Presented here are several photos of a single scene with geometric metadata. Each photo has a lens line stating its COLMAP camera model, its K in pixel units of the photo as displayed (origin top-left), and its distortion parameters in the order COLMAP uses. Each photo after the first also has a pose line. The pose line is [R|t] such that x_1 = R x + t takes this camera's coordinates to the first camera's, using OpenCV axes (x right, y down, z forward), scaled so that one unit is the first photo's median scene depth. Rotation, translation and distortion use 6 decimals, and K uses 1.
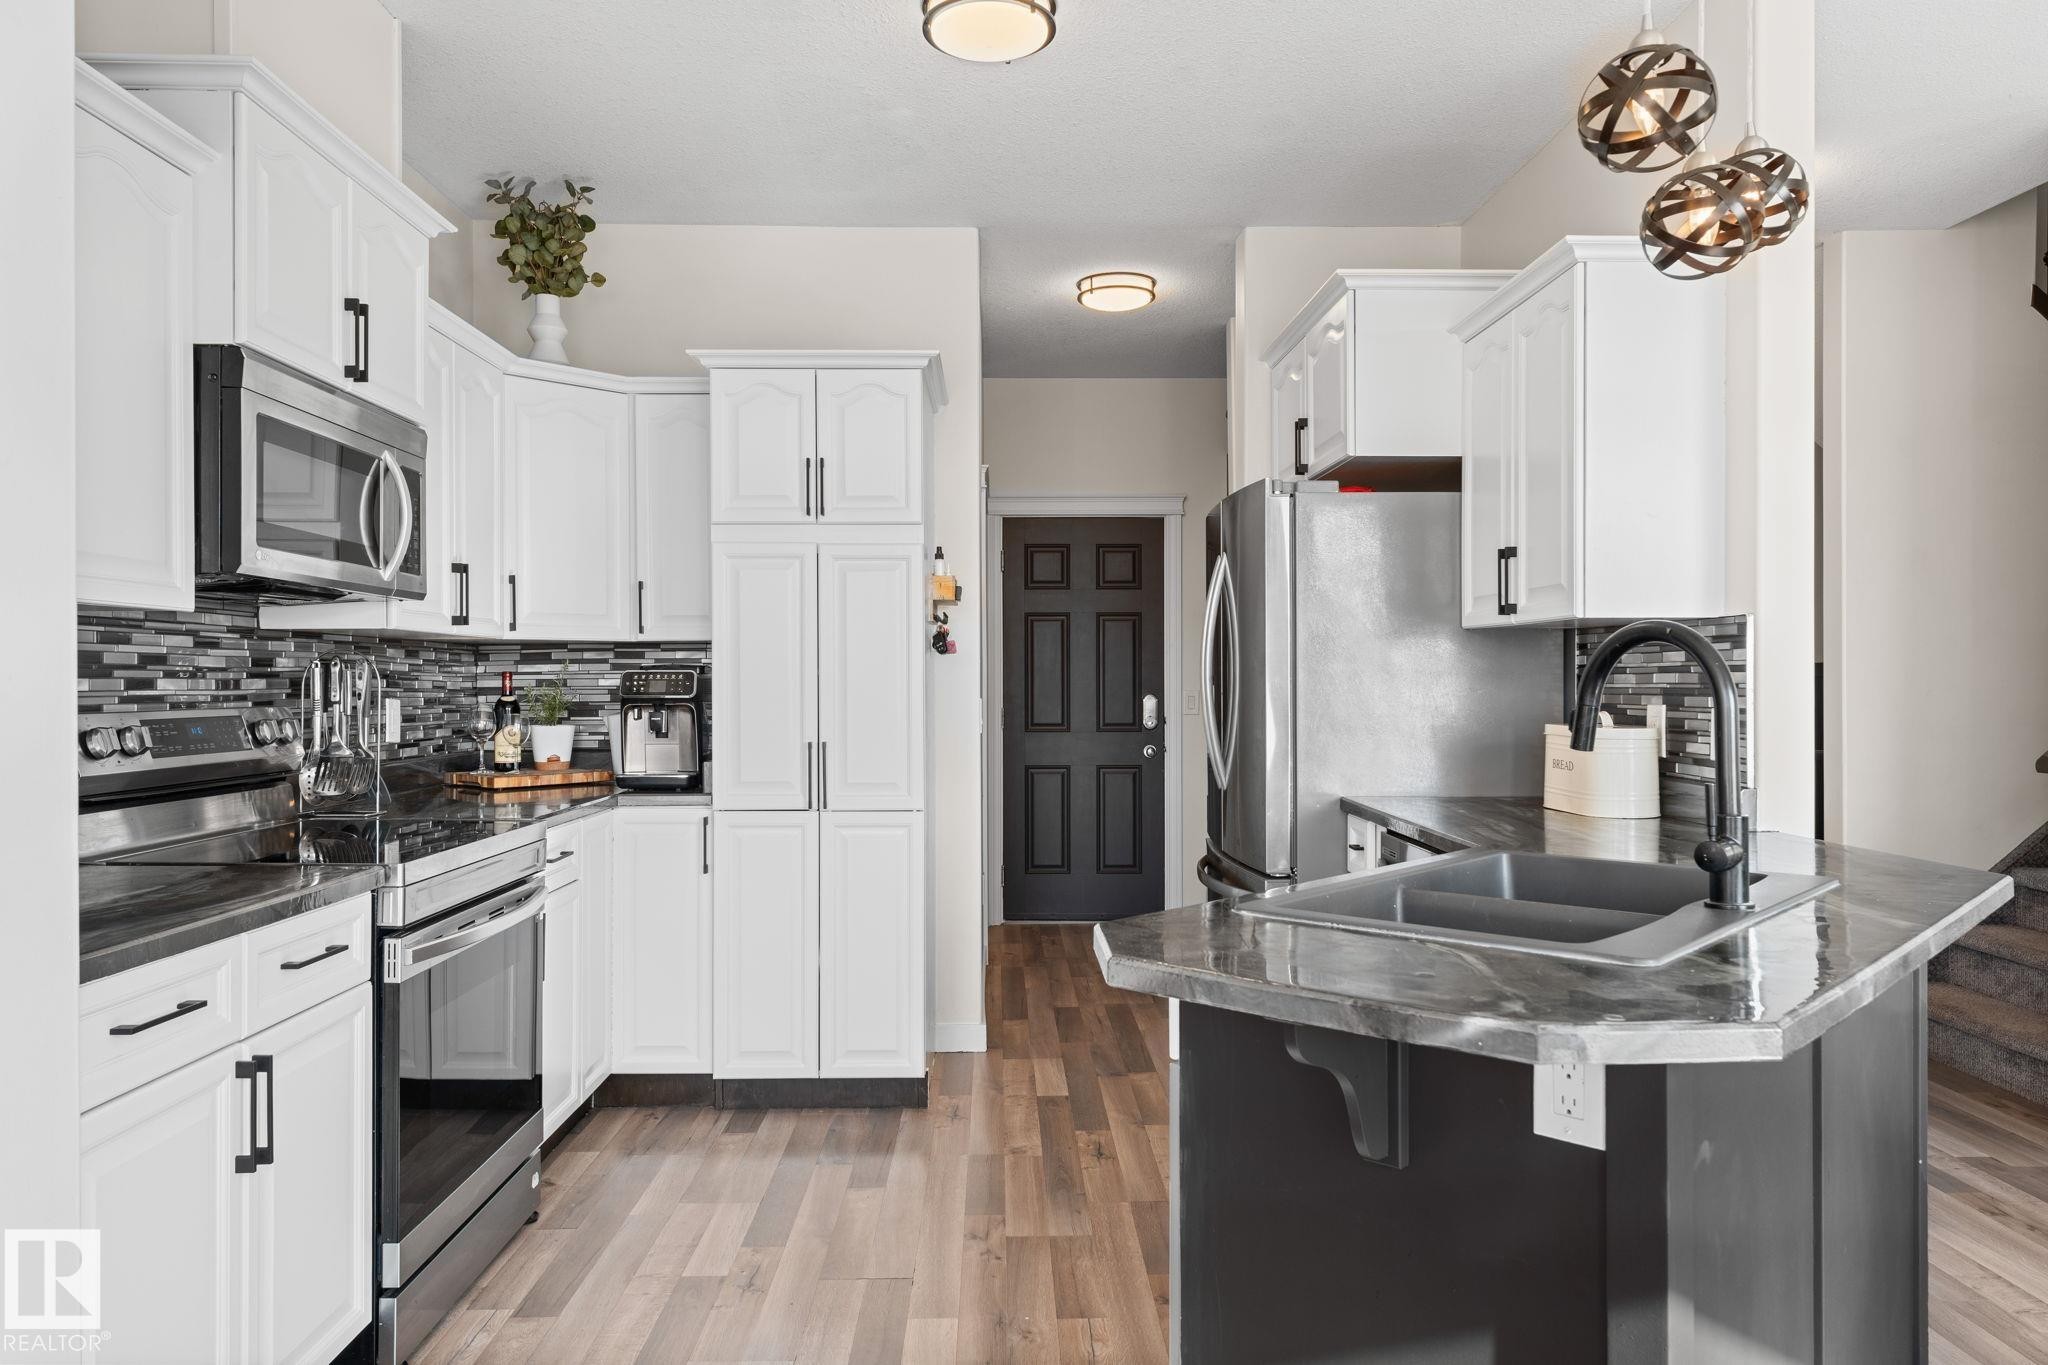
lens RADIAL K [[838.3, 0, 1017.6], [0, 838.3, 676.5], [0, 0, 1]] dist [0.000757, -0.000054]
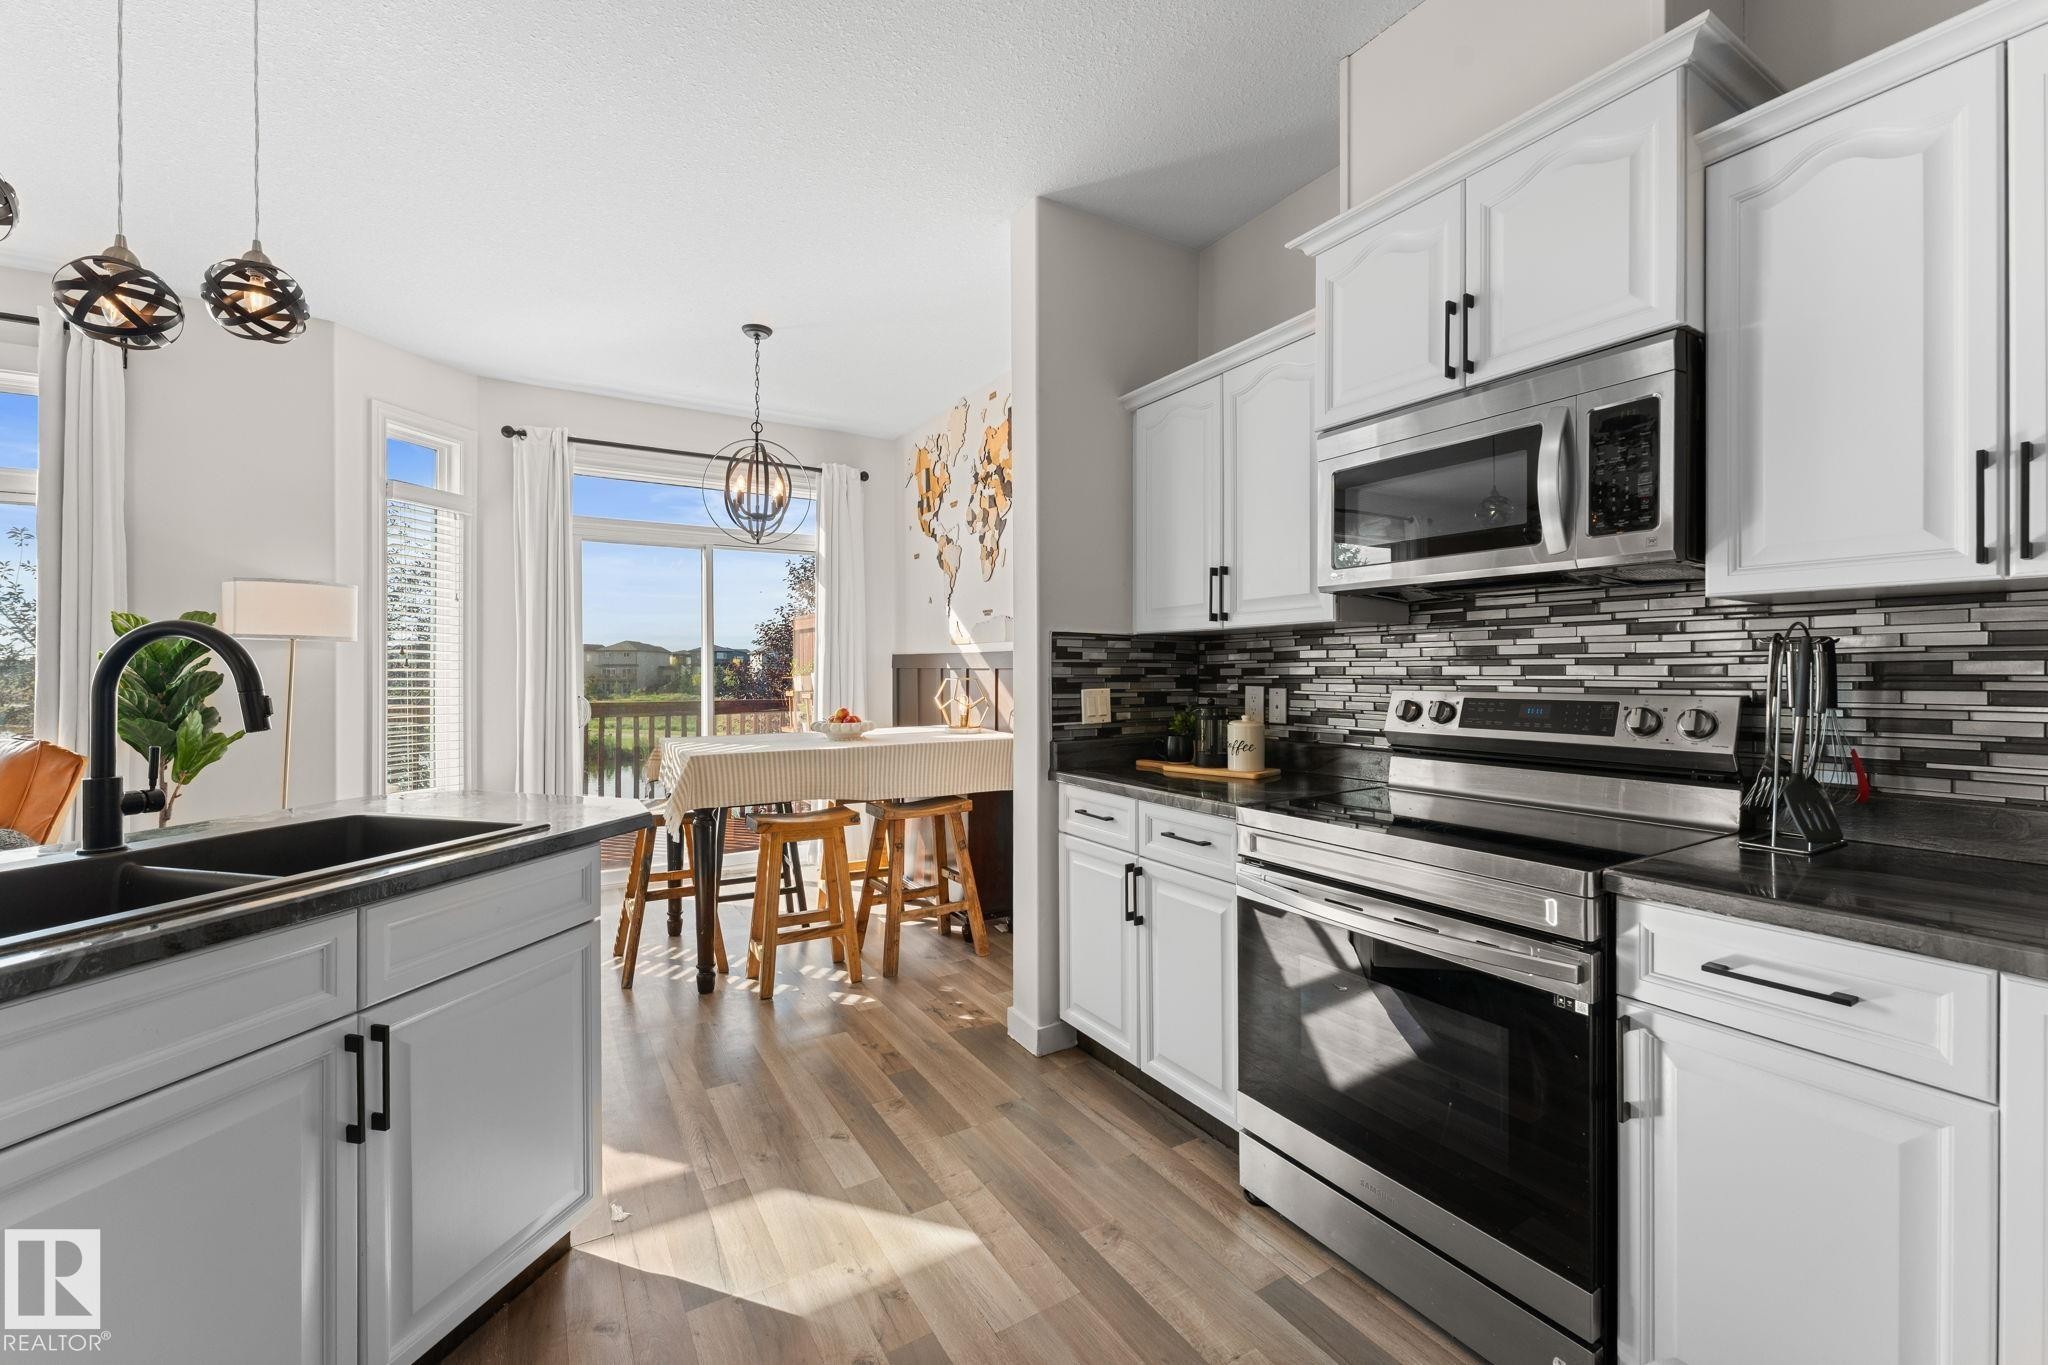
lens RADIAL K [[838.3, 0, 1030.6], [0, 838.3, 679.9], [0, 0, 1]] dist [0.000757, -0.000054]
pose [[-0.829914, 0.003609, -0.557879, 0.224178], [0.002999, 0.999993, 0.002007, 0.018060], [0.557883, -0.000007, -0.829920, 1.574343]]
